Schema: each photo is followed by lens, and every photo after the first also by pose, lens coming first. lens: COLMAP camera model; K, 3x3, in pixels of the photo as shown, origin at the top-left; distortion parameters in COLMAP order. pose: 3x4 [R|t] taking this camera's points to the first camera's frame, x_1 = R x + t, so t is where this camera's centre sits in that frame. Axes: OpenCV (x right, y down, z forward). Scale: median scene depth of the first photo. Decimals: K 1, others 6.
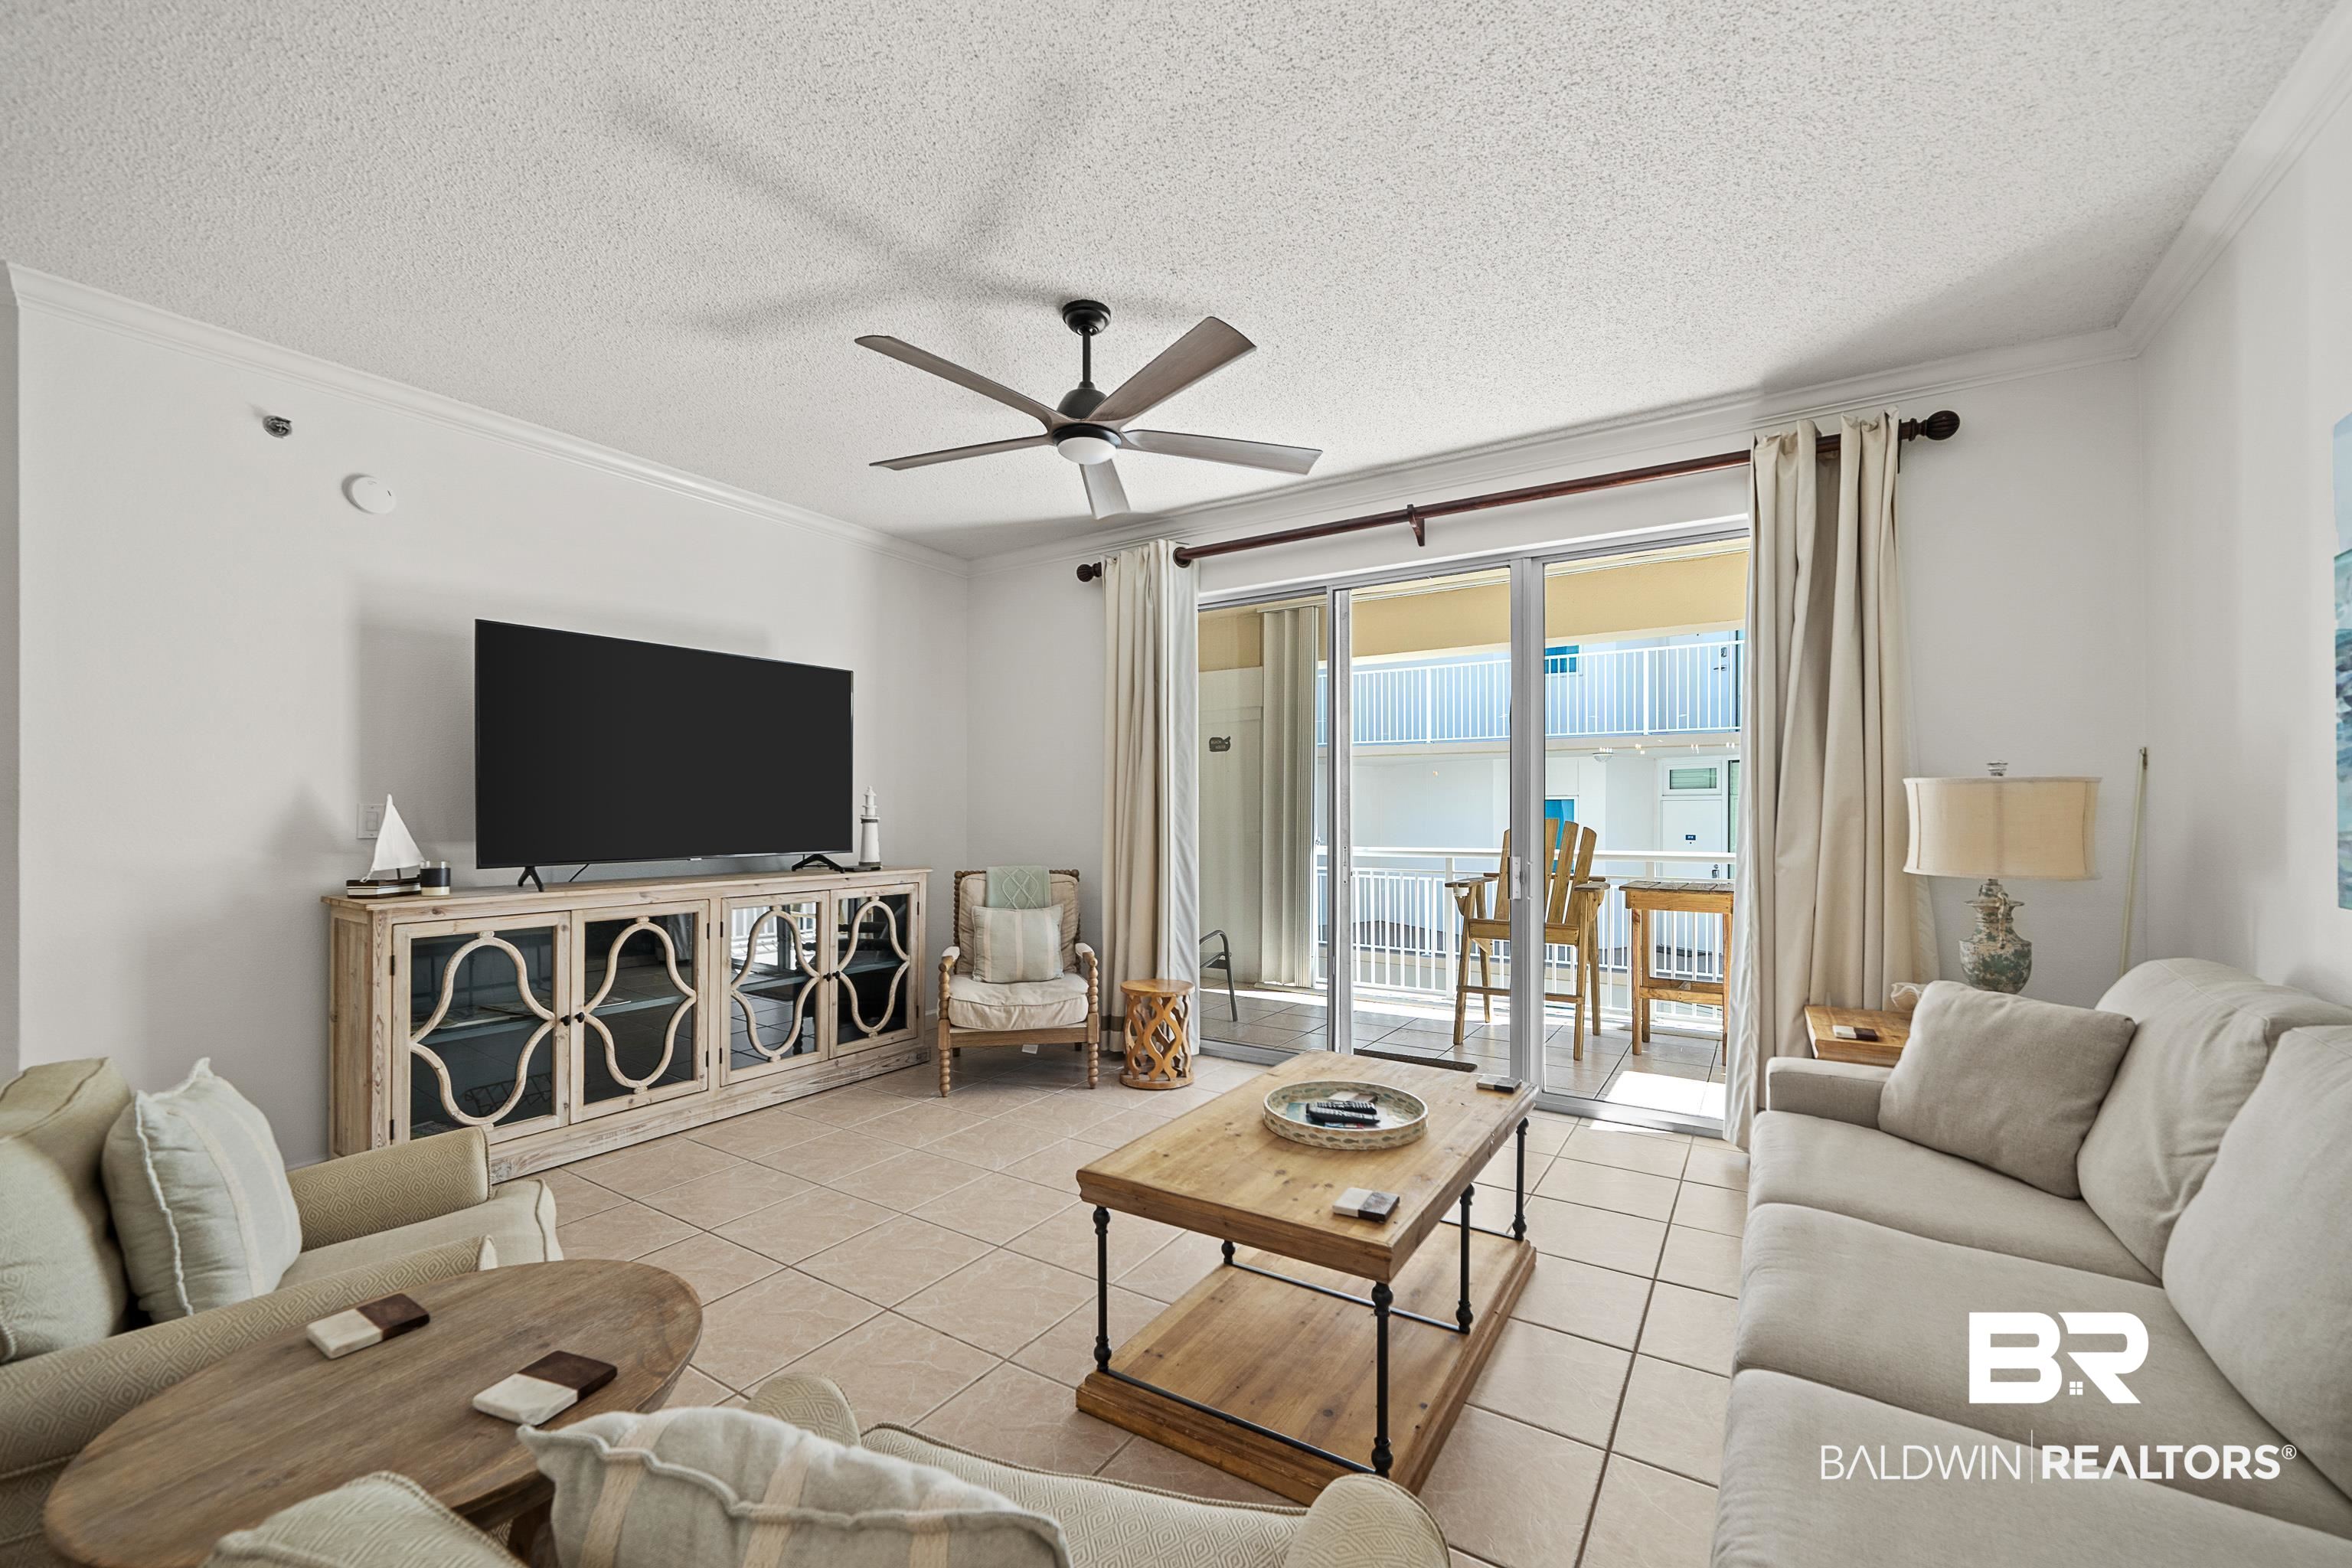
lens RADIAL K [[928.7, 0, 1158.3], [0, 928.7, 799.9], [0, 0, 1]] dist [0.001972, 0.000482]
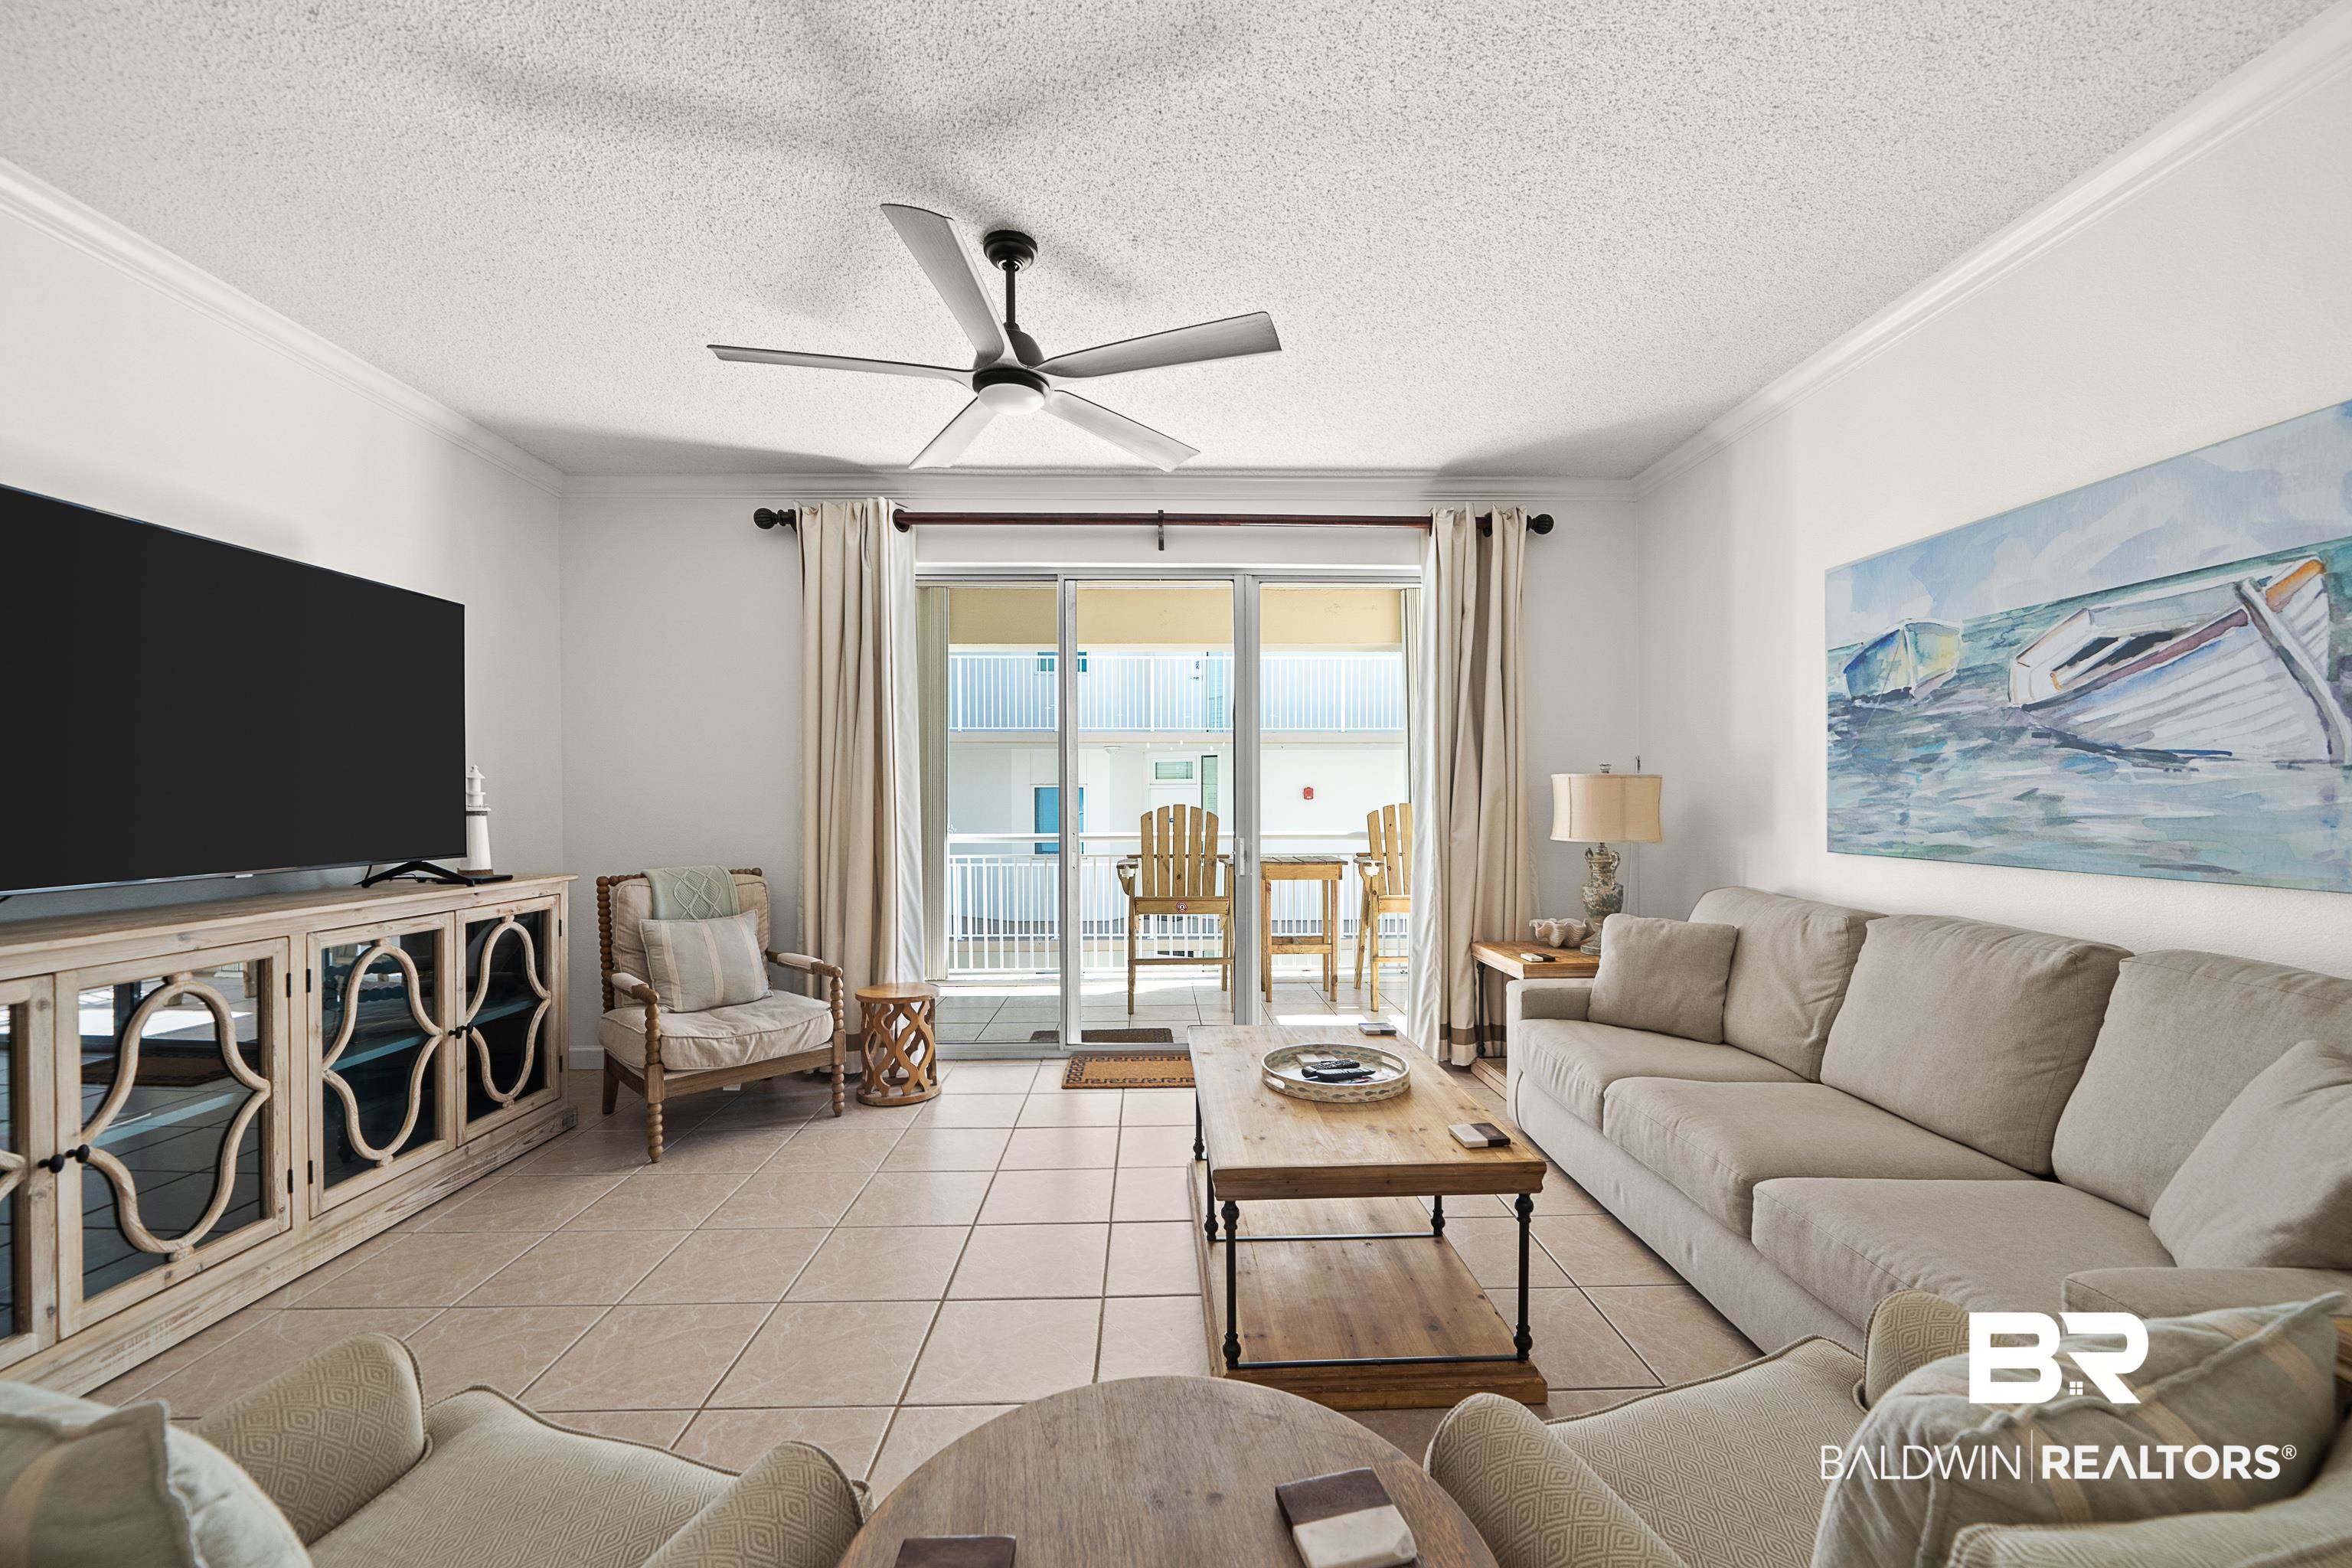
lens RADIAL K [[928.7, 0, 1163.4], [0, 928.7, 802.2], [0, 0, 1]] dist [0.001972, 0.000482]
pose [[0.827863, -0.004384, 0.560913, -0.322702], [-0.004145, 0.999894, 0.013933, 0.001751], [-0.560915, -0.013860, 0.827758, 0.113742]]
